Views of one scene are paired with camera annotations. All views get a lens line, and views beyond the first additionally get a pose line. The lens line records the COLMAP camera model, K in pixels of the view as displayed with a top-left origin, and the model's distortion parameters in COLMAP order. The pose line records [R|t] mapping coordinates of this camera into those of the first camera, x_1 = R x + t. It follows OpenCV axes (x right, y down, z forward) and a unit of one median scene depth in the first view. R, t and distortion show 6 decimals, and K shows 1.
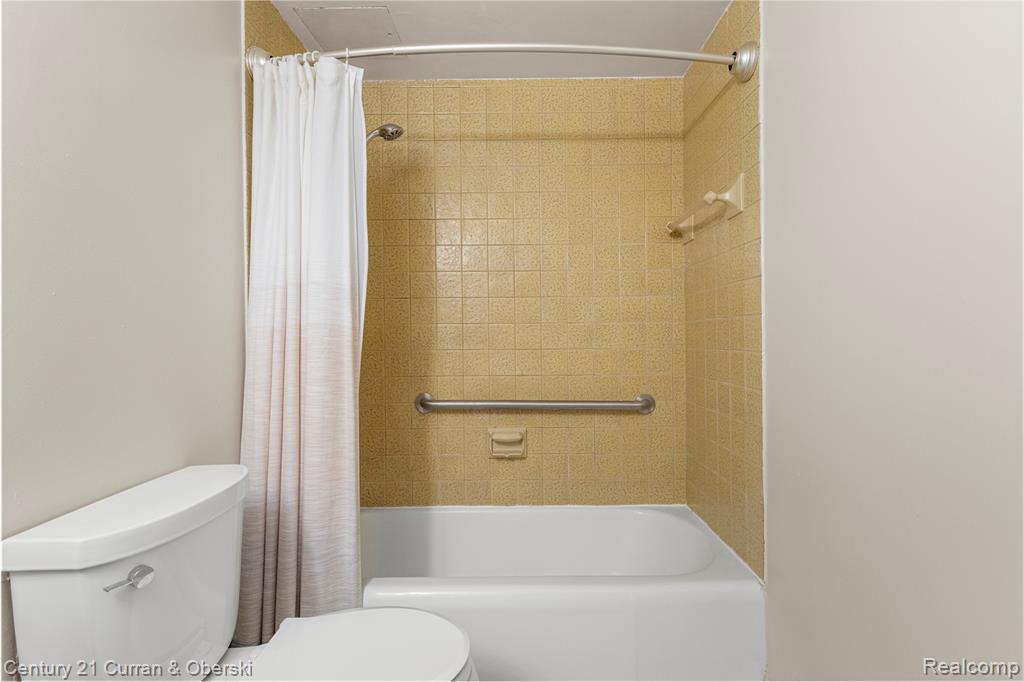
lens RADIAL K [[506.5, 0, 514.5], [0, 506.5, 333.5], [0, 0, 1]] dist [0.003971, 0.000743]
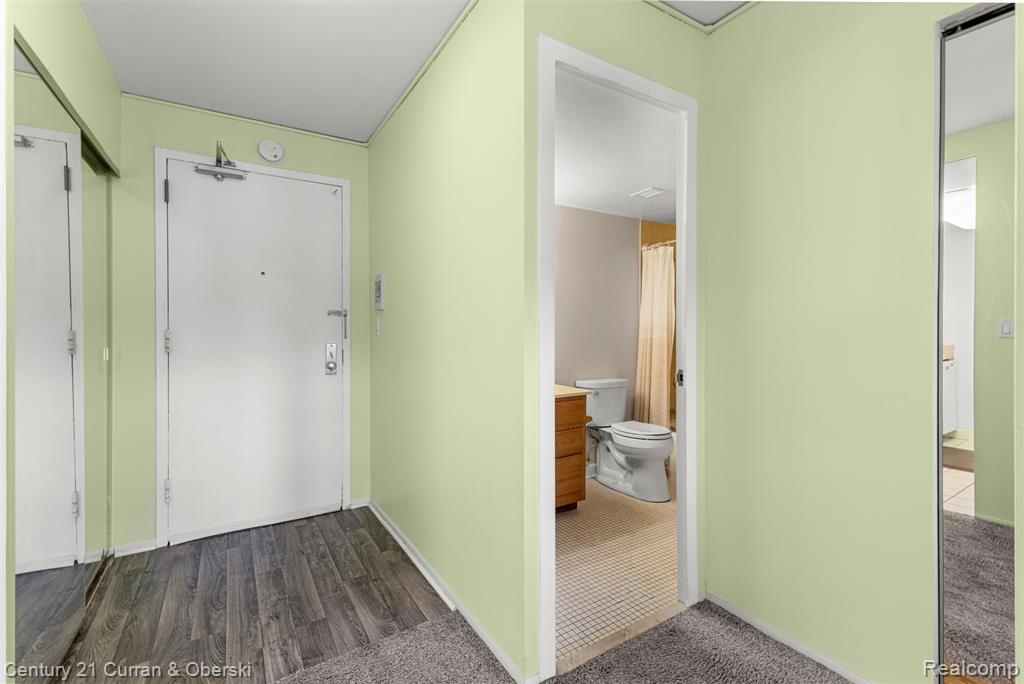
lens RADIAL K [[446.3, 0, 514.1], [0, 446.3, 333.6], [0, 0, 1]] dist [0.002949, 0.000171]
pose [[0.529264, 0.011812, -0.848375, 0.902850], [-0.005902, 0.999930, 0.010240, -0.044944], [0.848437, -0.000413, 0.529296, -0.706288]]
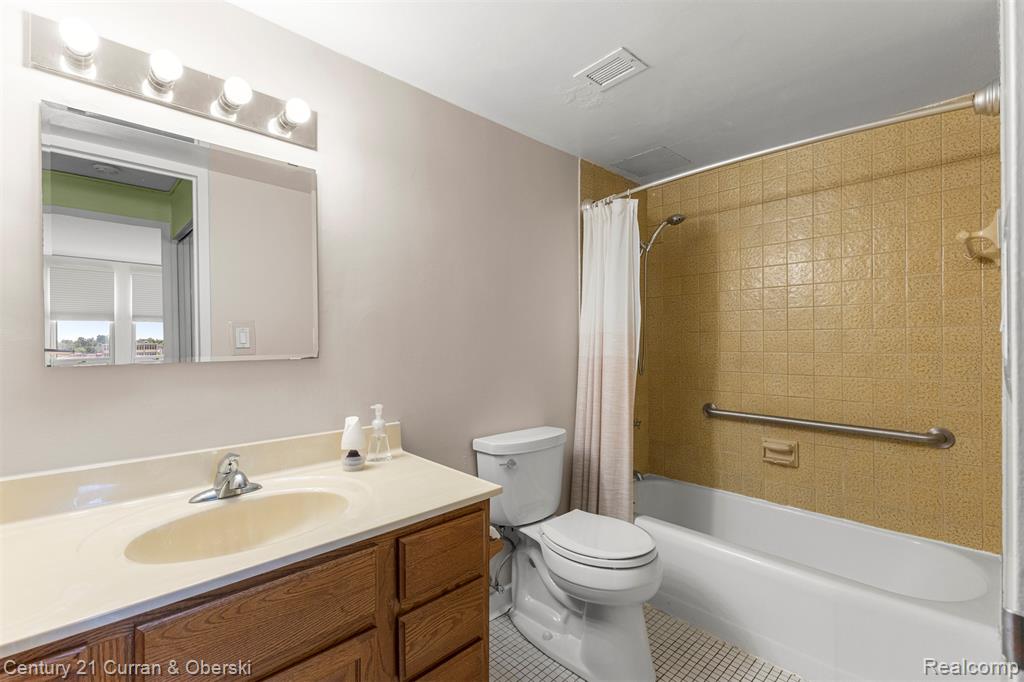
lens RADIAL K [[441.0, 0, 515.0], [0, 441.0, 344.3], [0, 0, 1]] dist [0.001862, -0.000308]
pose [[0.691666, 0.008887, -0.722163, 0.309617], [-0.003007, 0.999951, 0.009426, -0.047556], [0.722212, -0.004348, 0.691659, -0.178624]]
